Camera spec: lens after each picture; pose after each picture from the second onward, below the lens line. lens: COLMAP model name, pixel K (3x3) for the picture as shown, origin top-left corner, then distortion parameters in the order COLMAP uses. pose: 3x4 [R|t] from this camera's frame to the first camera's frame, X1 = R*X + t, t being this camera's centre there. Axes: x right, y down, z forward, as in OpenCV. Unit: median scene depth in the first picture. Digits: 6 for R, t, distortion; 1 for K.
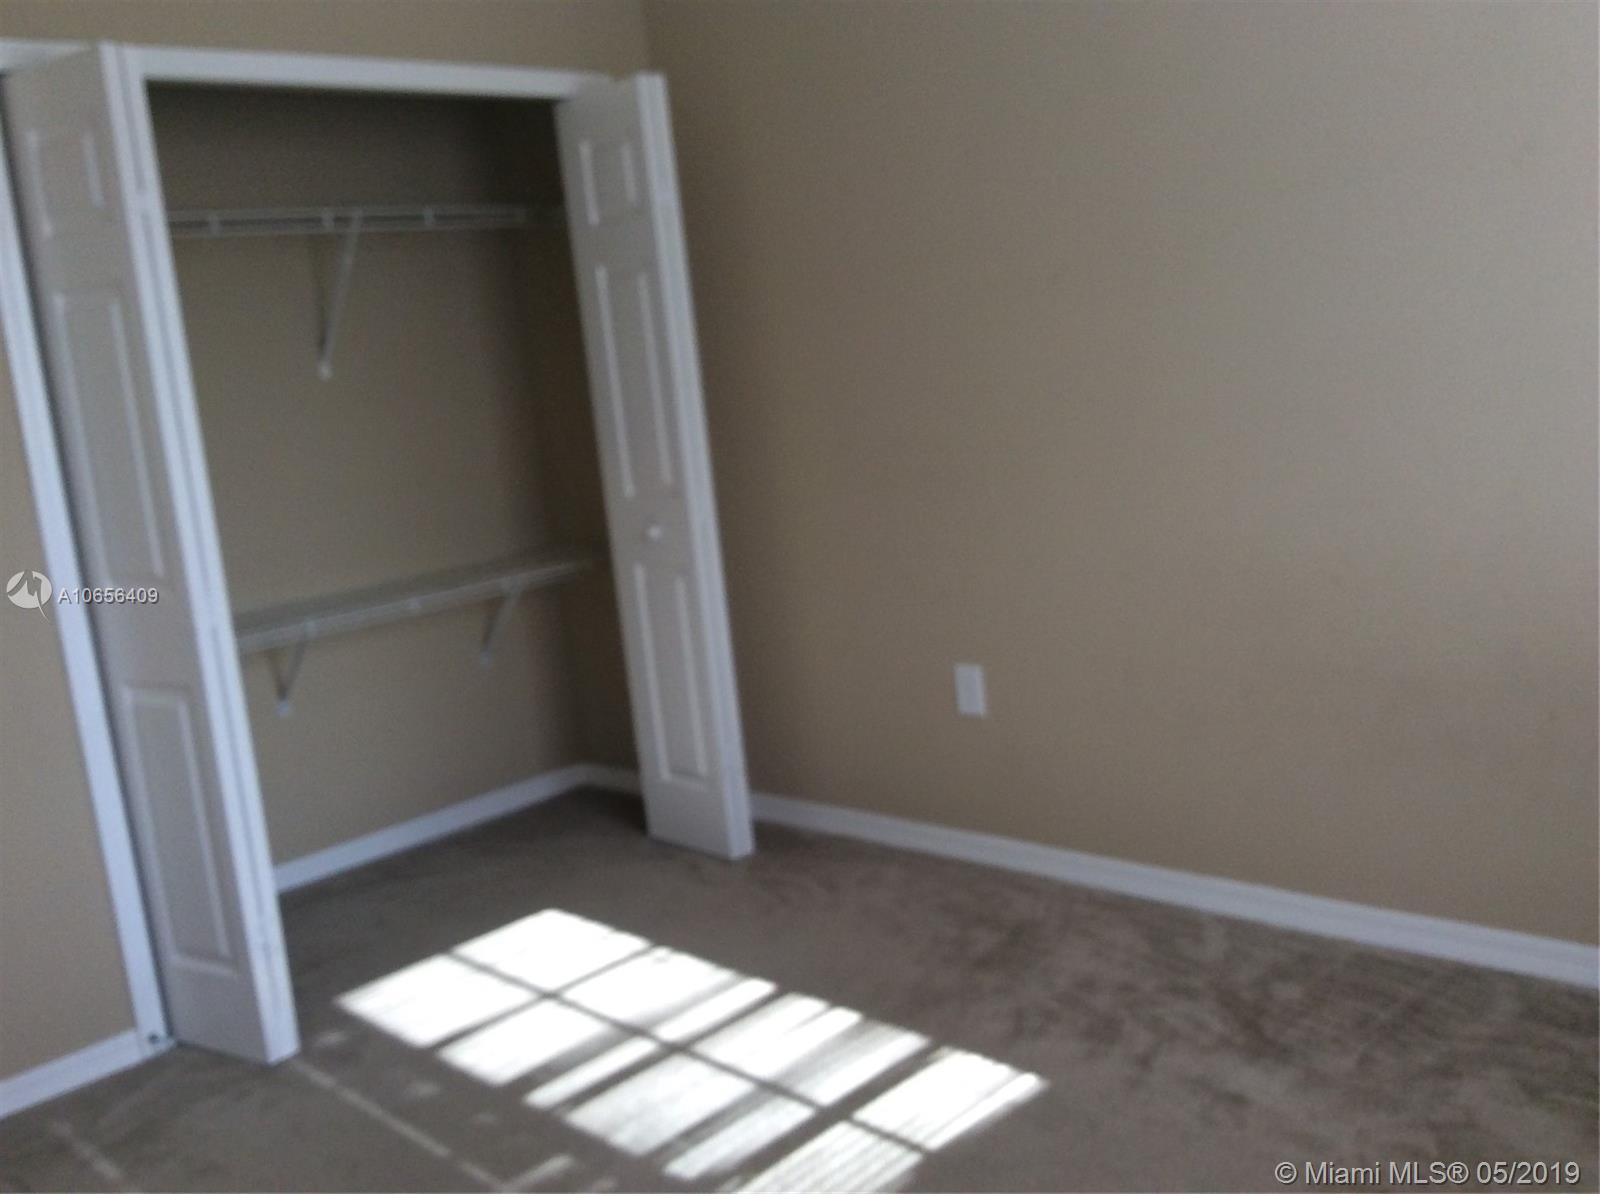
lens RADIAL K [[1473.9, 0, 800.0], [0, 1473.9, 597.0], [0, 0, 1]] dist [-0.004256, -0.004253]
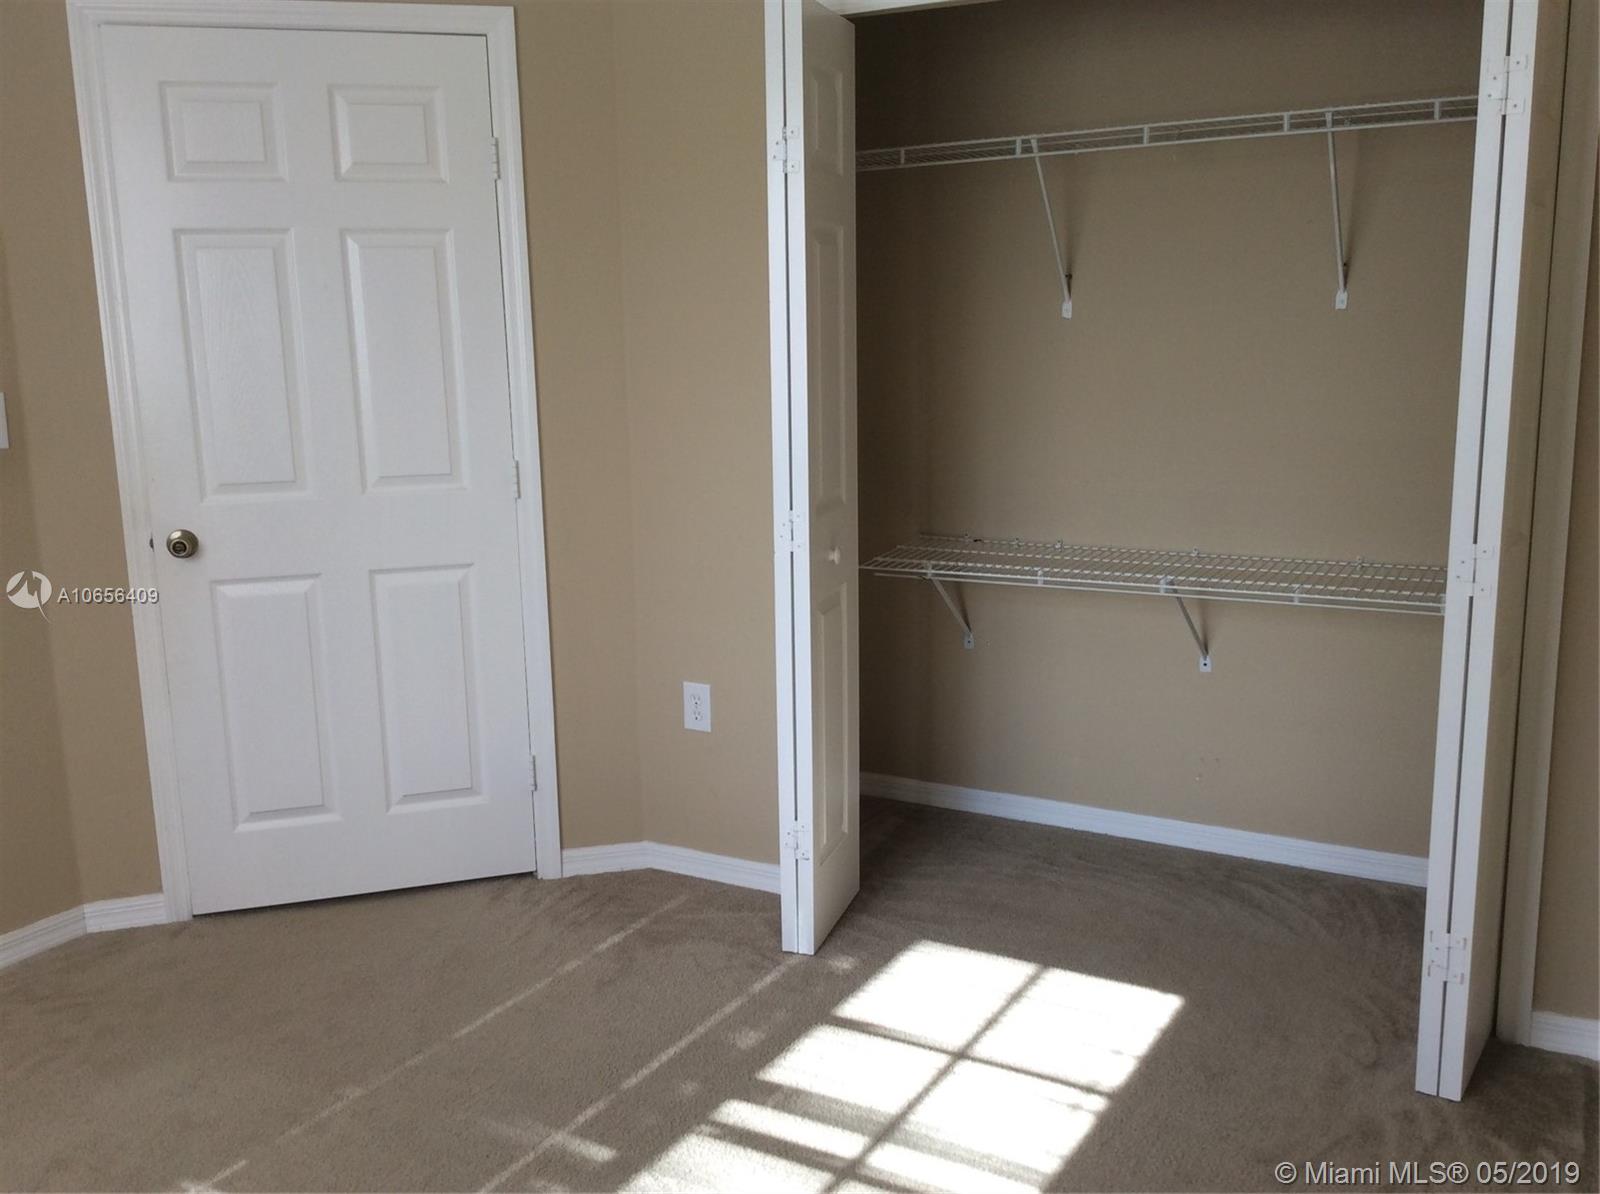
lens RADIAL K [[1458.1, 0, 800.0], [0, 1458.1, 597.0], [0, 0, 1]] dist [0.133553, -0.236579]
pose [[0.267643, 0.285186, -0.920346, 0.647300], [-0.166544, 0.954508, 0.247340, -0.234266], [0.949016, 0.087079, 0.302963, 0.734801]]
